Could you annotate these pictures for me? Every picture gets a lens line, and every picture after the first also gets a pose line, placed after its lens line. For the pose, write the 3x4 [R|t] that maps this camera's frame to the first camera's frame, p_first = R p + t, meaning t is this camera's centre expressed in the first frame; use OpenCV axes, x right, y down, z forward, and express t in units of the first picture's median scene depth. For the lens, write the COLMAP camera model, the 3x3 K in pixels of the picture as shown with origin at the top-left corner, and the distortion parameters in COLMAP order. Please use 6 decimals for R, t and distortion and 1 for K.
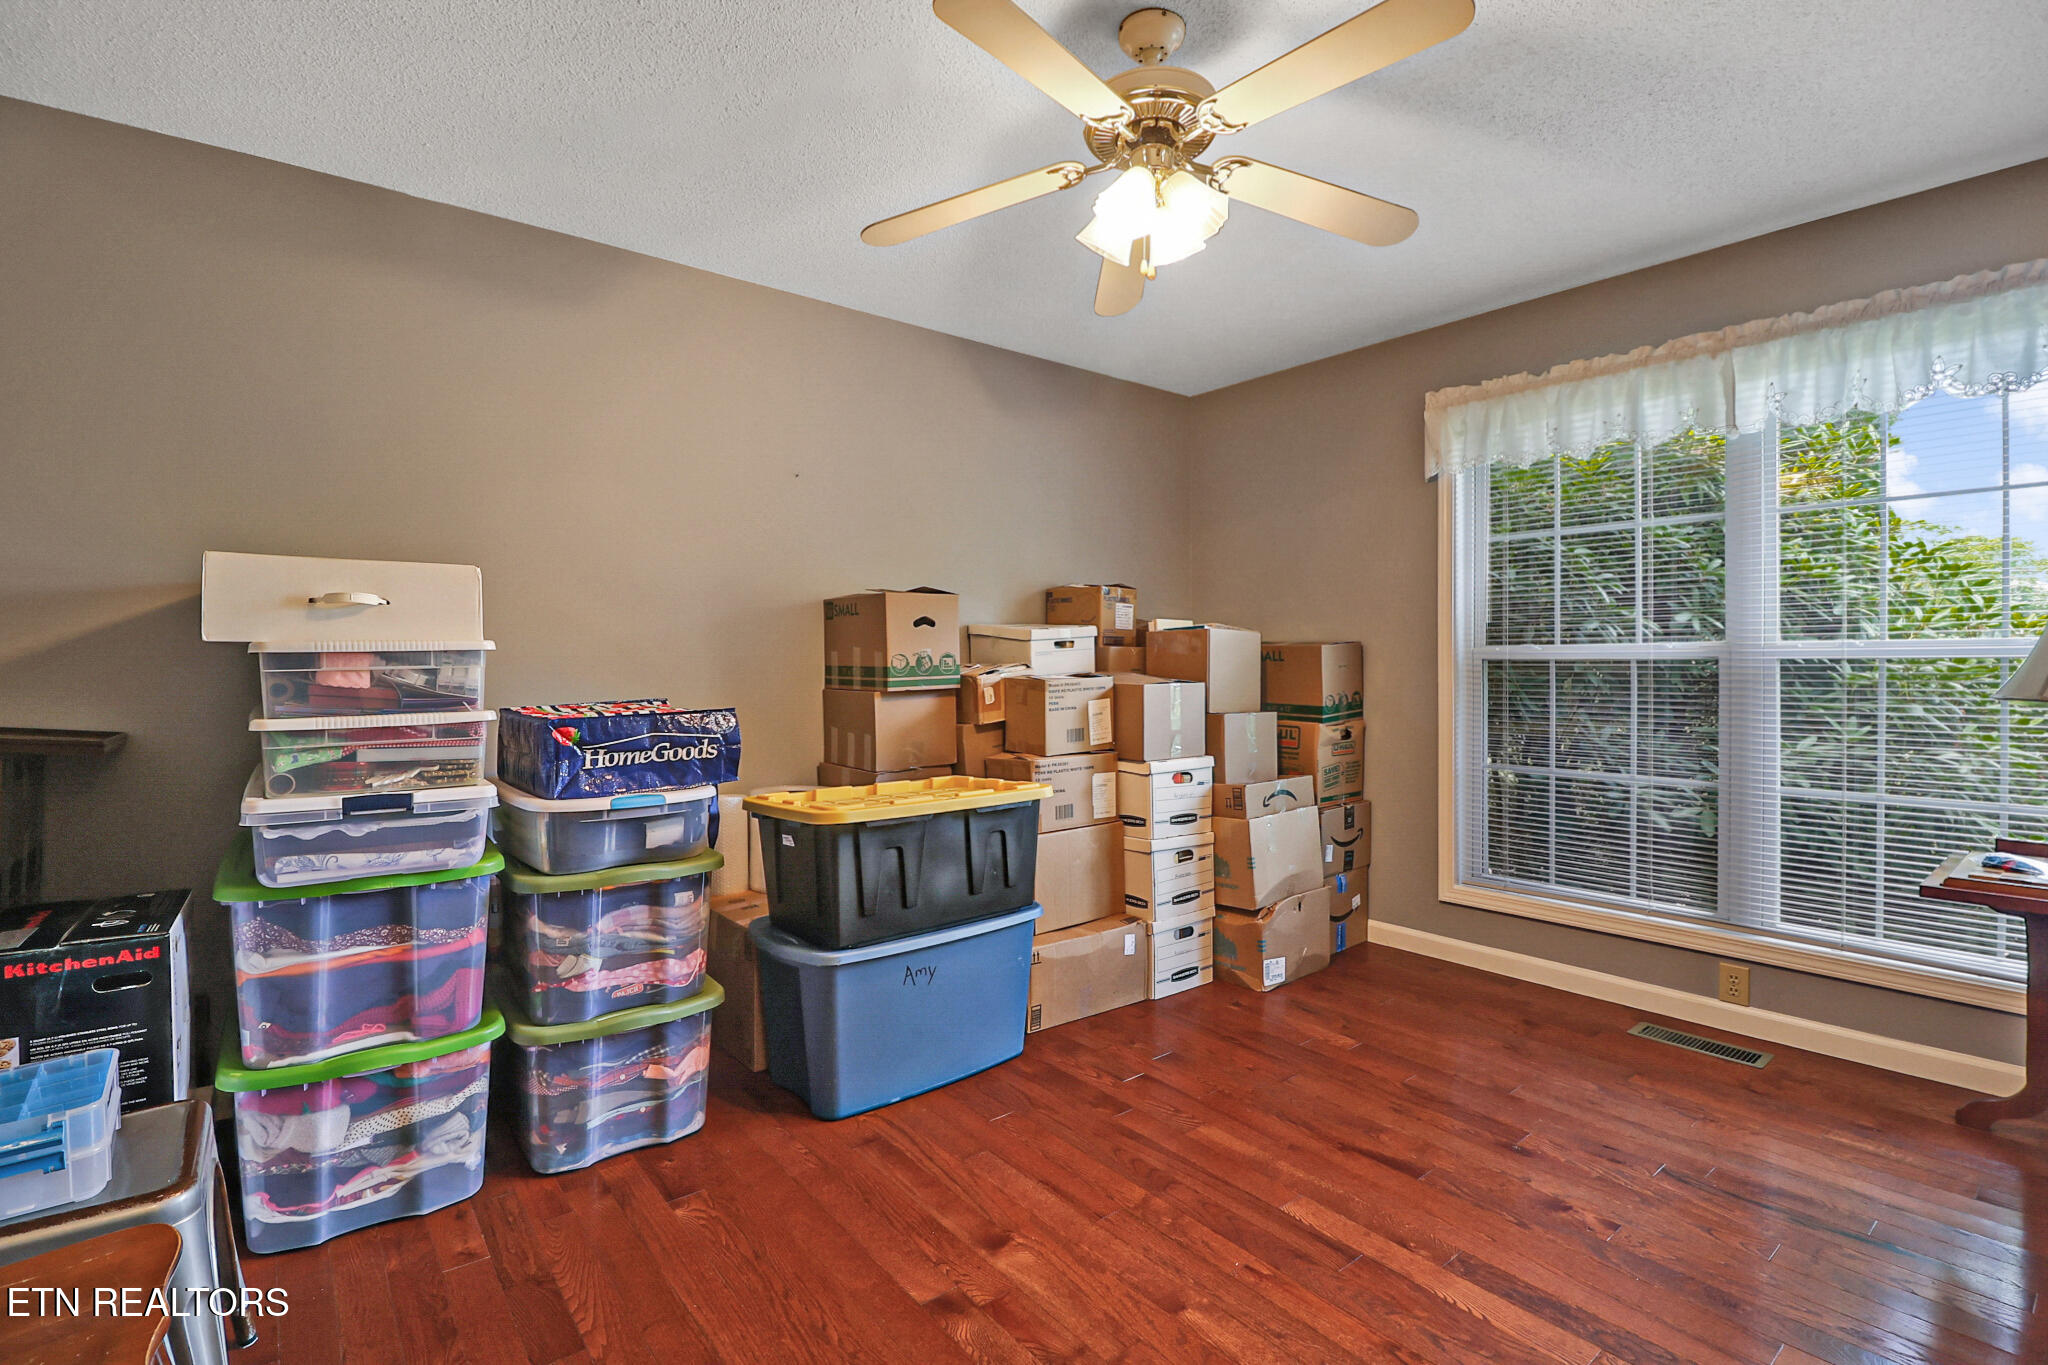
lens RADIAL K [[942.5, 0, 1010.3], [0, 942.5, 674.6], [0, 0, 1]] dist [0.003473, -0.006135]
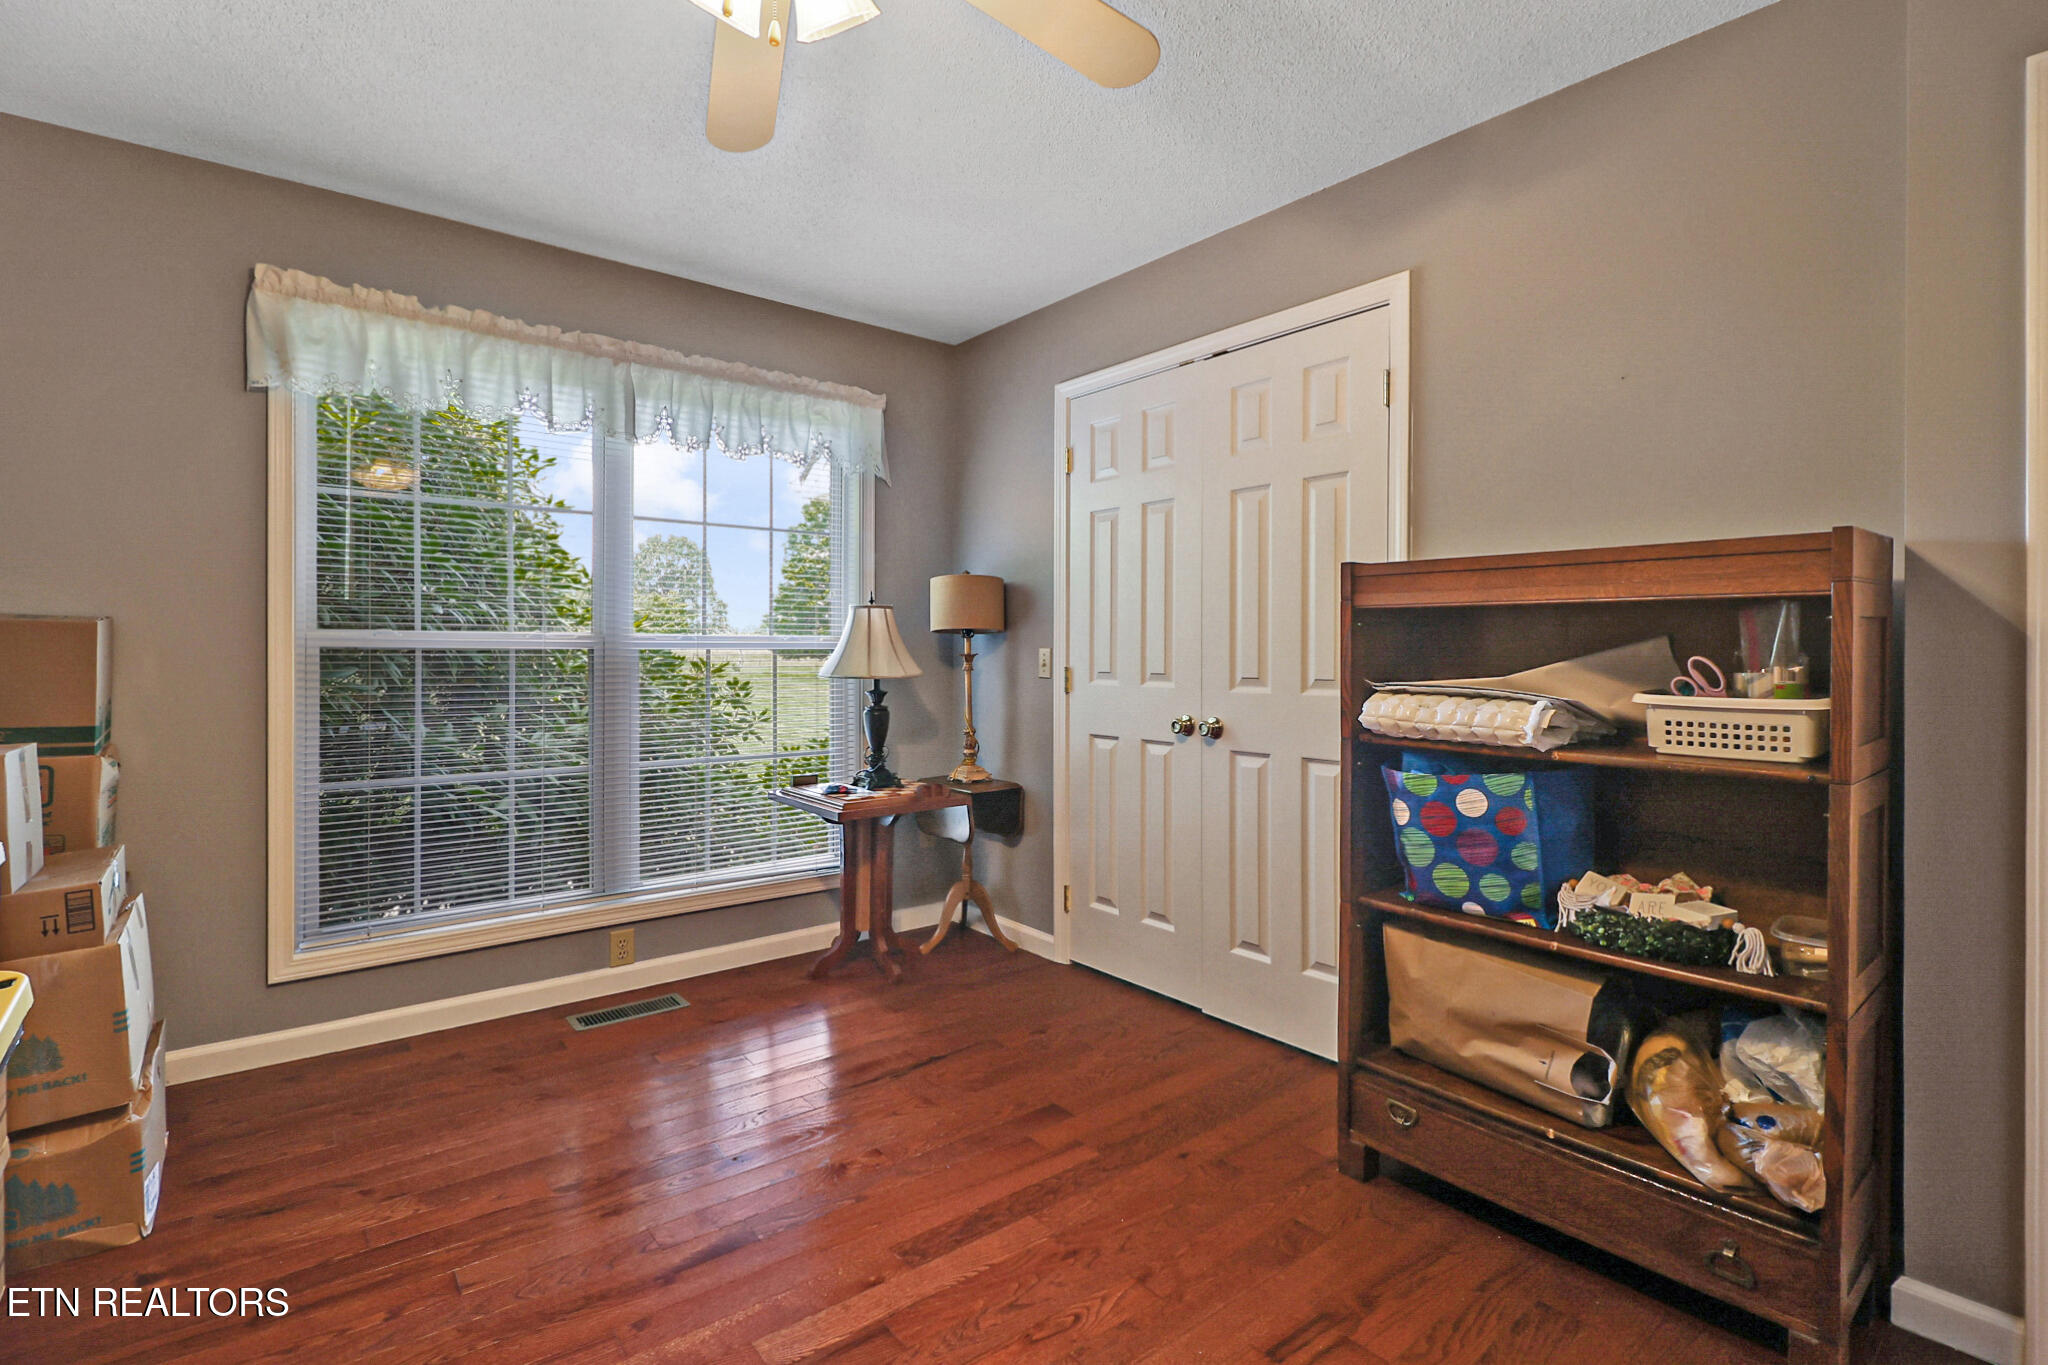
lens RADIAL K [[942.5, 0, 1012.1], [0, 942.5, 678.4], [0, 0, 1]] dist [0.003473, -0.006135]
pose [[0.006177, -0.027701, 0.999597, -0.292749], [0.007718, 0.999588, 0.027653, -0.009121], [-0.999951, 0.007544, 0.006388, 0.506796]]
